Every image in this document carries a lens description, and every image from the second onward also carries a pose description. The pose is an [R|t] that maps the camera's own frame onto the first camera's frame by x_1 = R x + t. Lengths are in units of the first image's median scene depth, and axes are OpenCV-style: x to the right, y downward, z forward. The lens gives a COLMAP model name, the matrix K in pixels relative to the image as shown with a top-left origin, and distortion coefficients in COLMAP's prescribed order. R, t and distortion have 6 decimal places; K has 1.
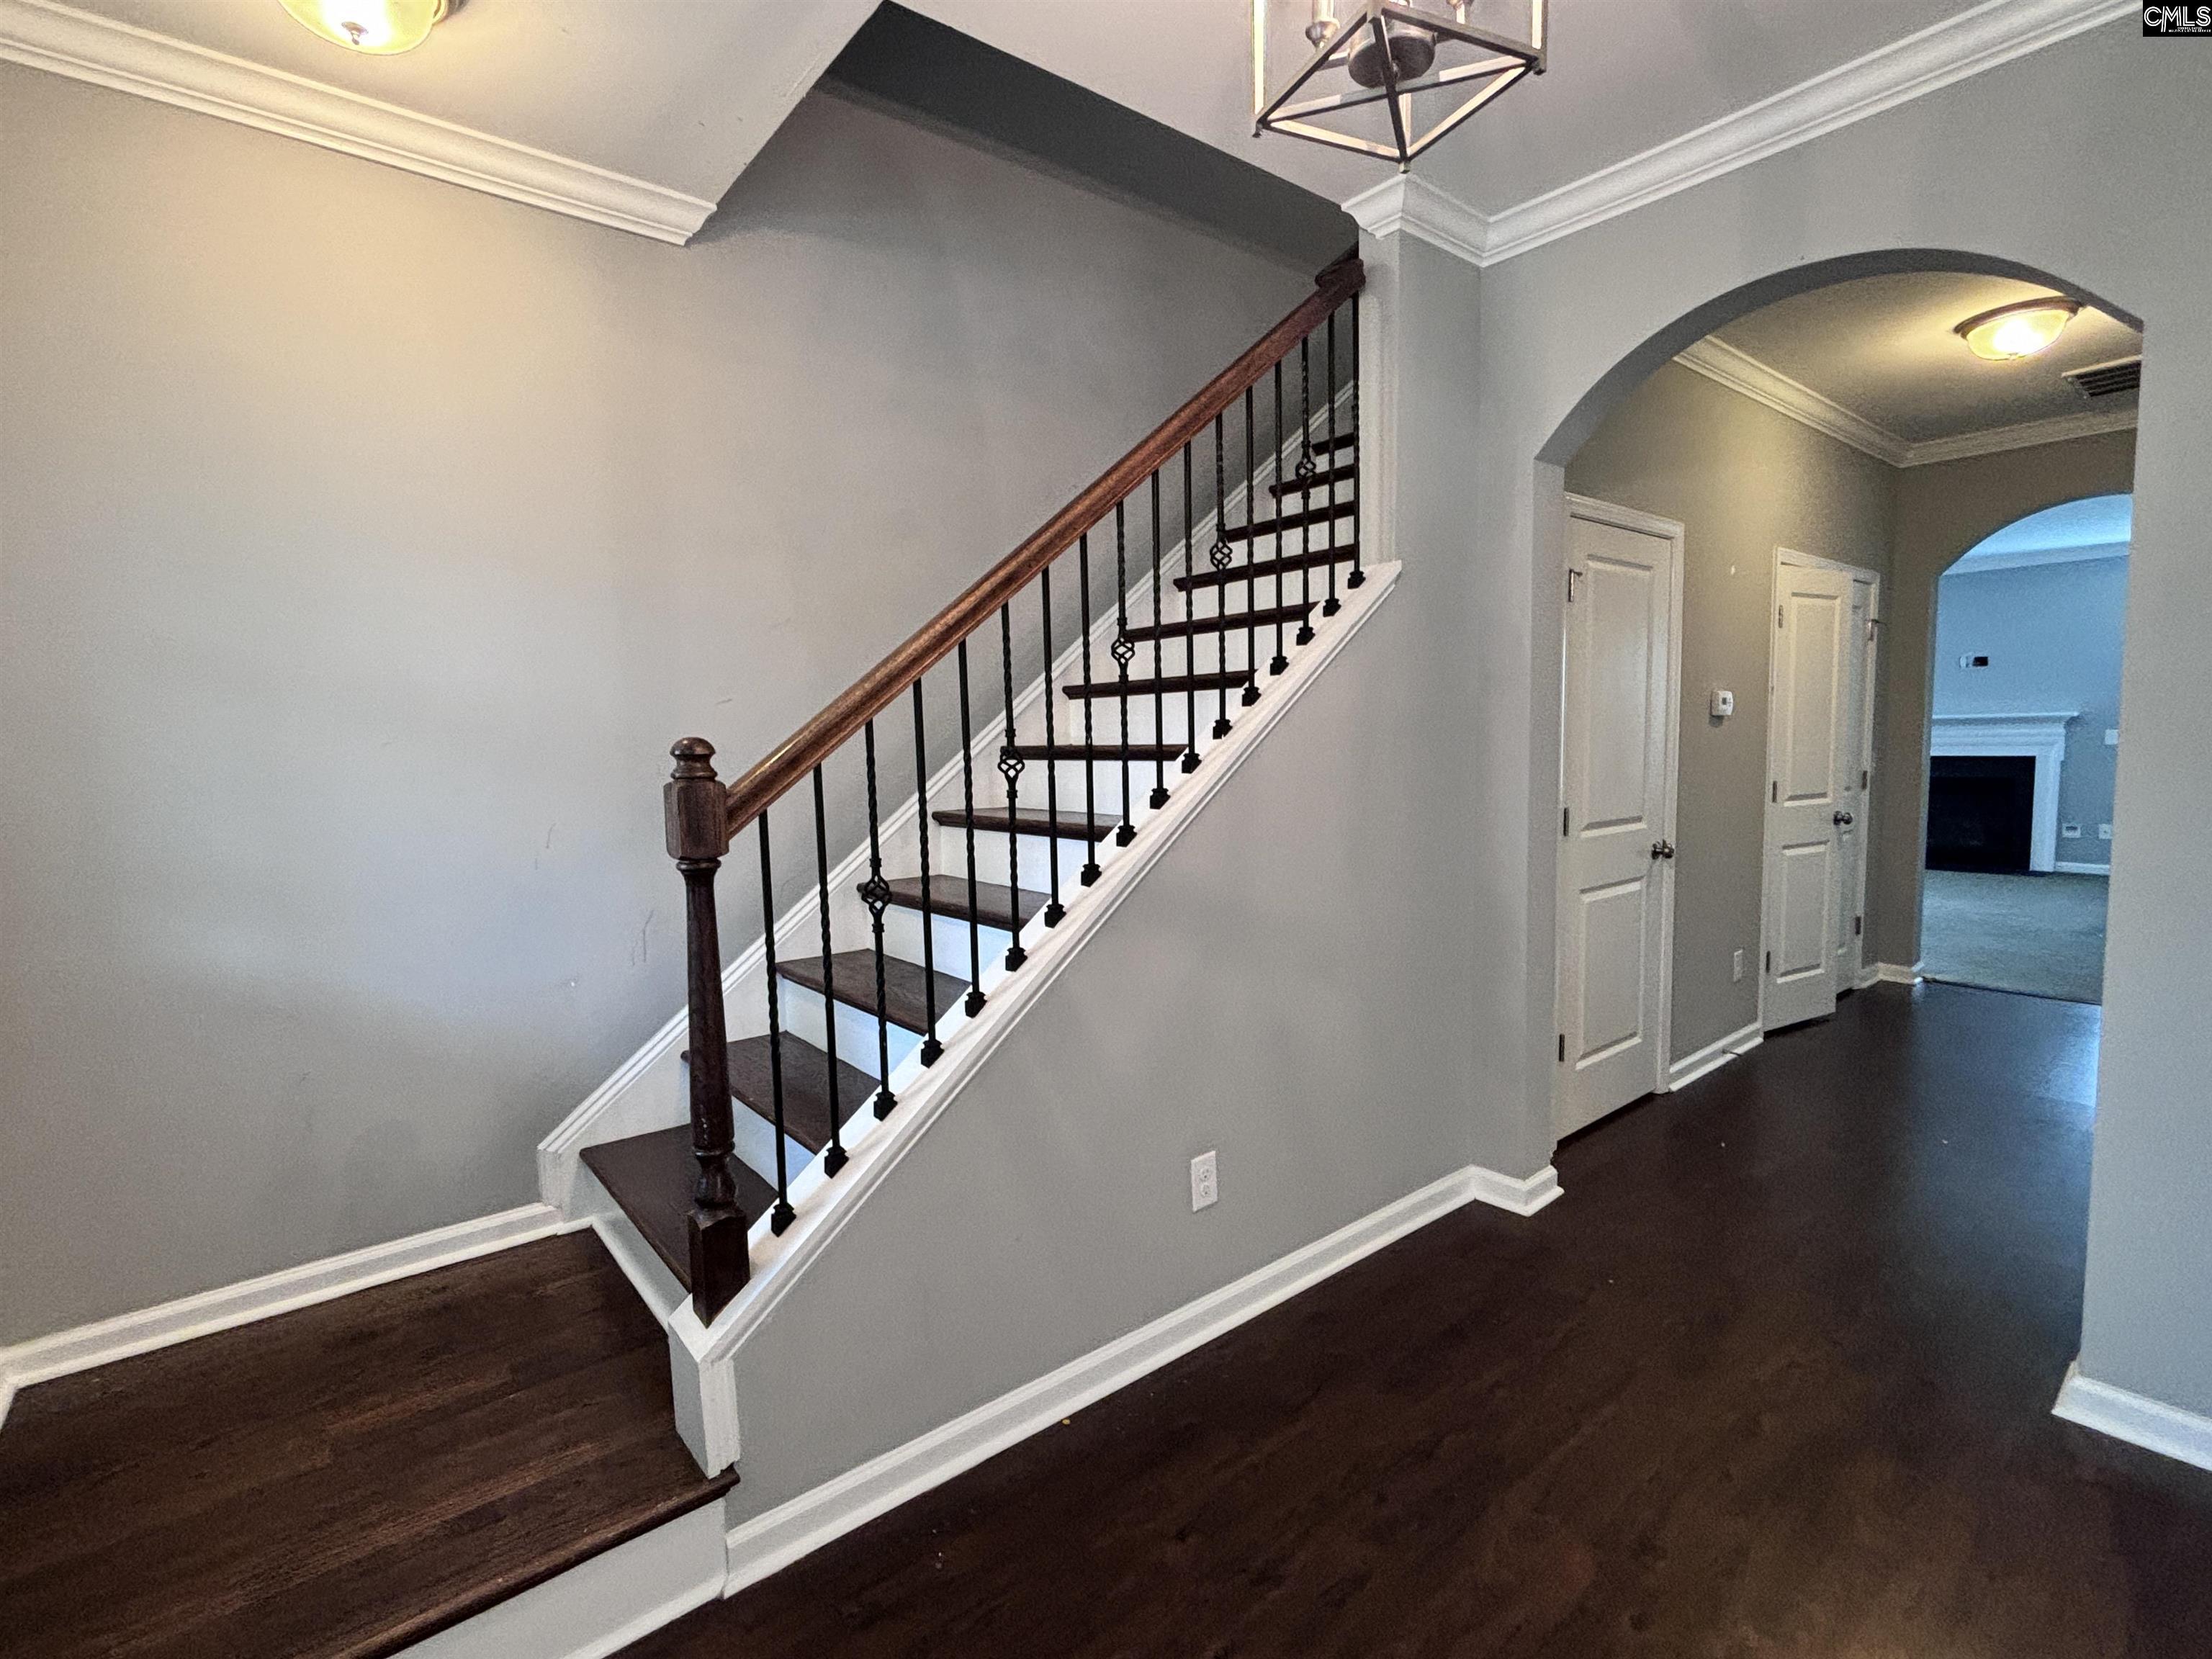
lens RADIAL K [[1037.6, 0, 1092.9], [0, 1037.6, 824.4], [0, 0, 1]] dist [-0.001307, -0.000221]
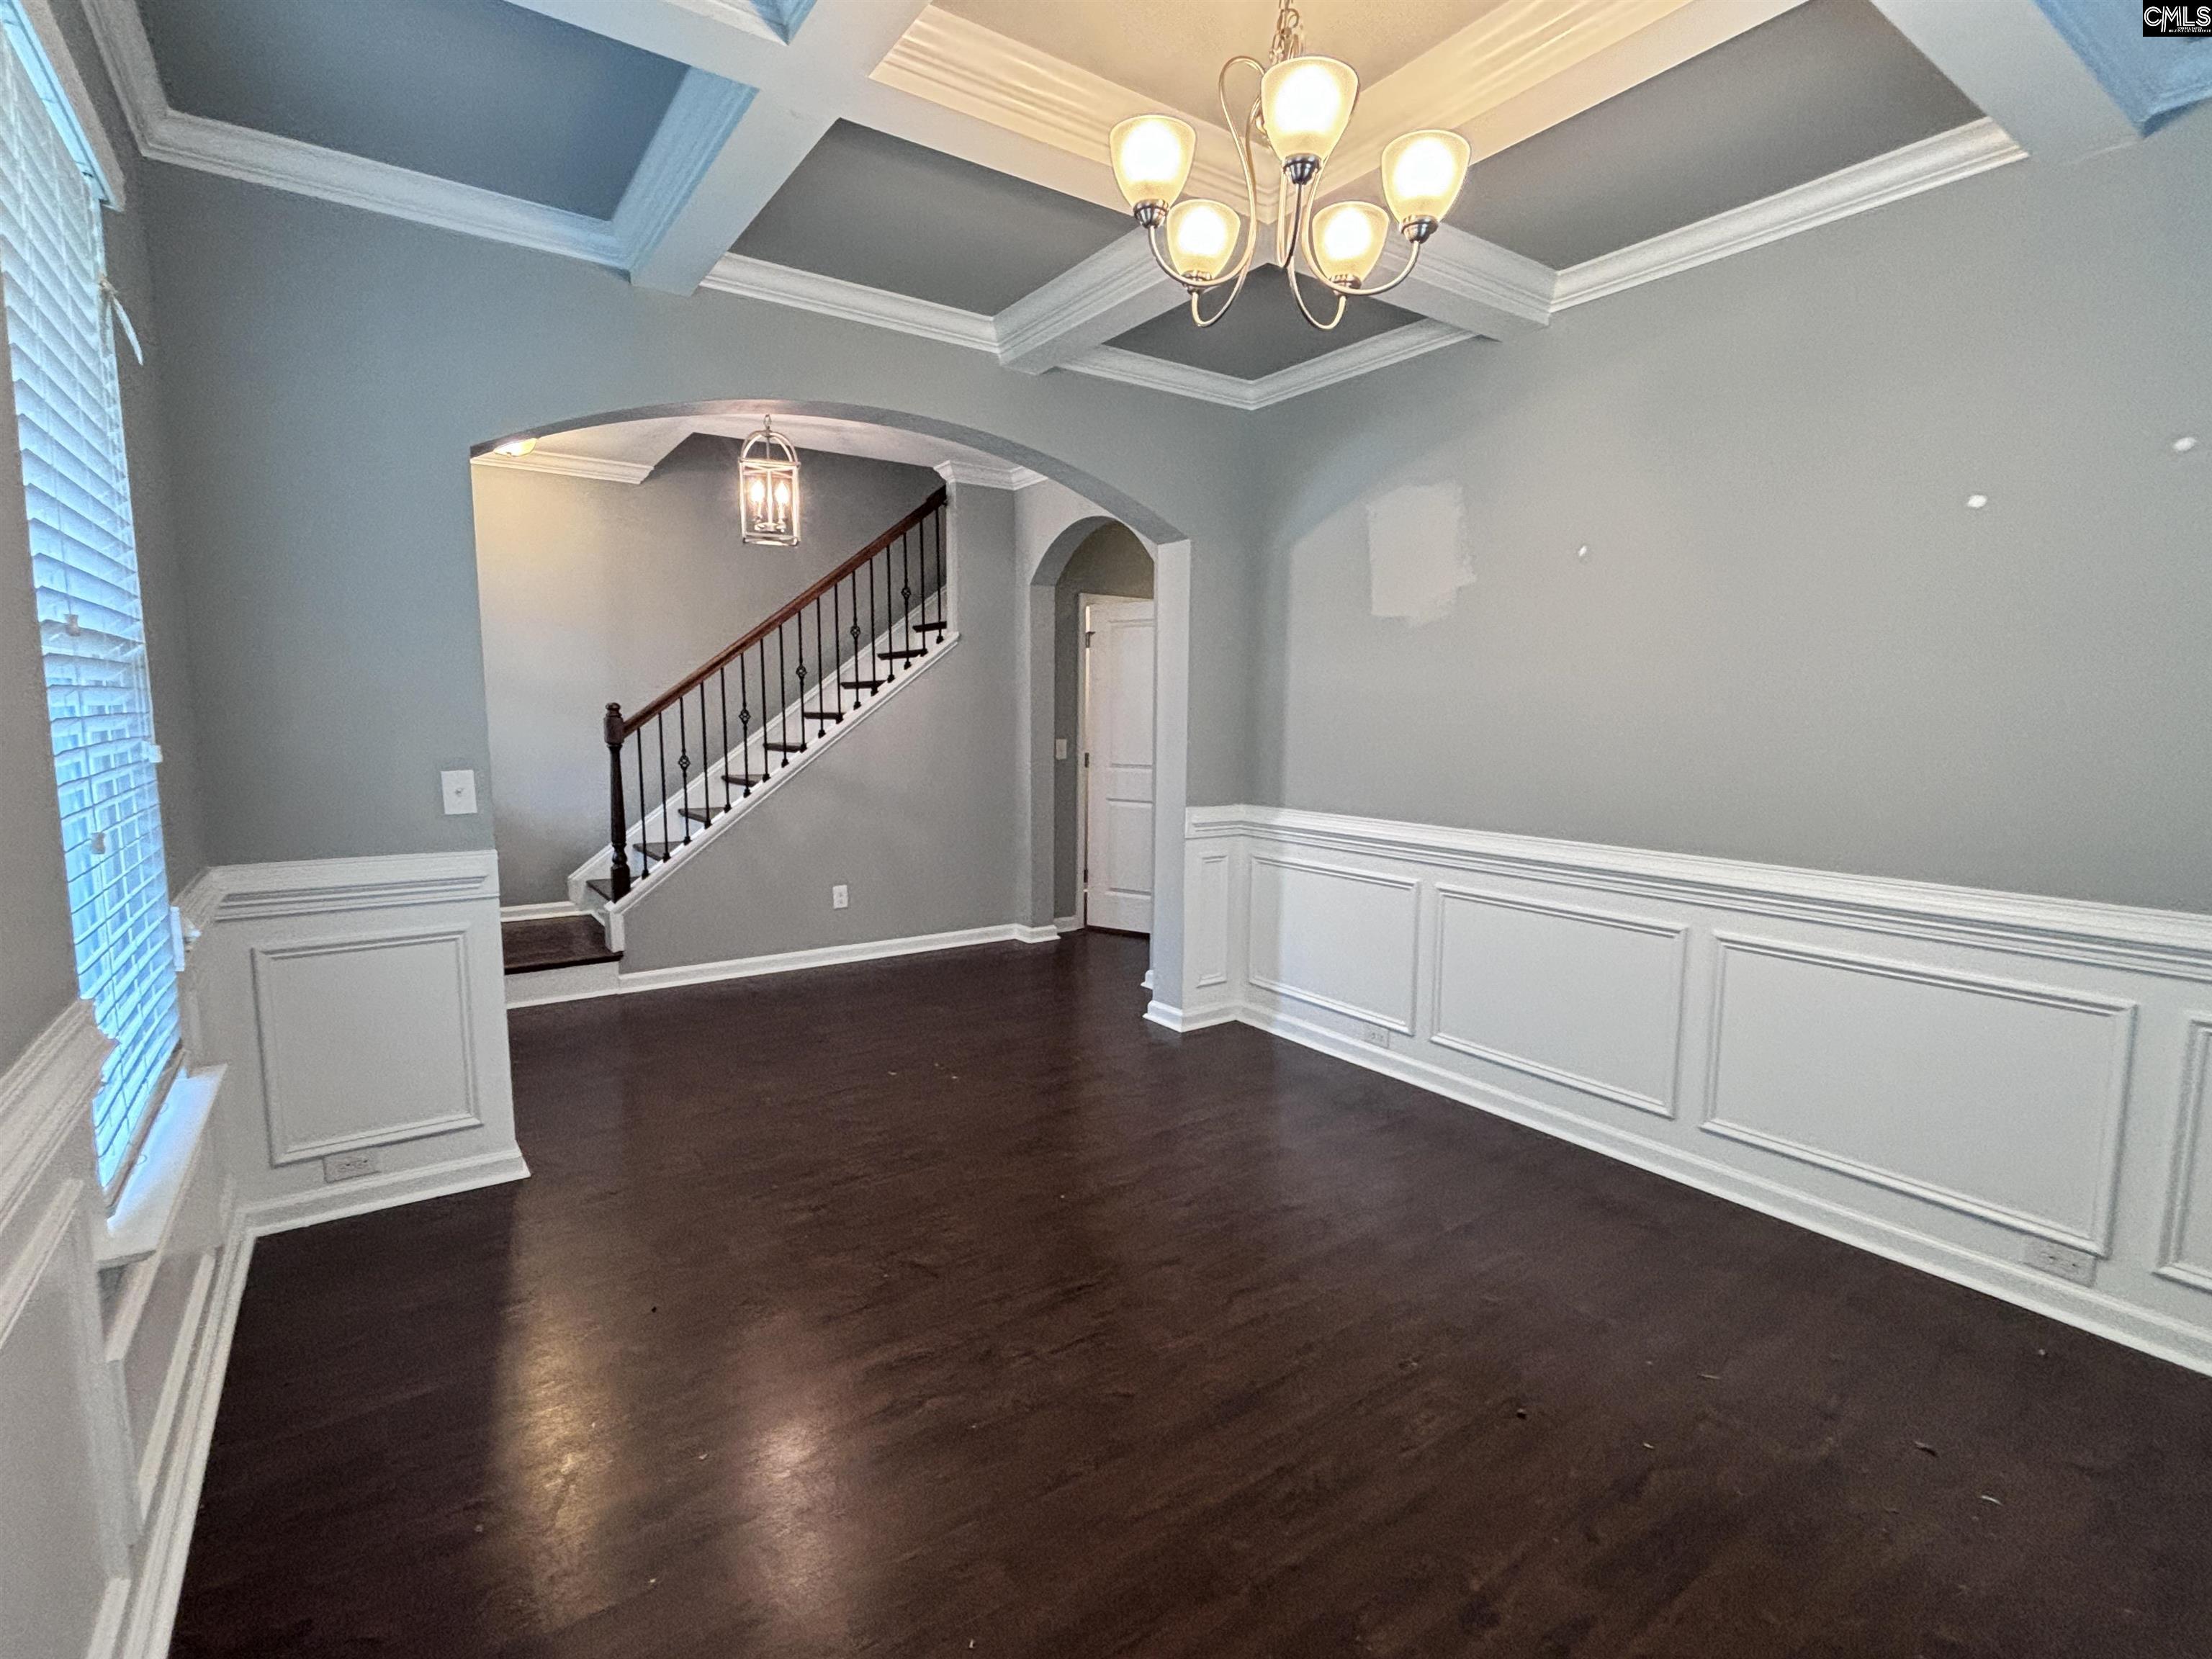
lens RADIAL K [[1035.5, 0, 1106.0], [0, 1035.5, 829.5], [0, 0, 1]] dist [0.001690, -0.000008]
pose [[0.997559, 0.032400, -0.061862, 0.822406], [-0.031039, 0.999257, 0.022836, 0.113849], [0.062556, -0.020860, 0.997823, -1.264417]]
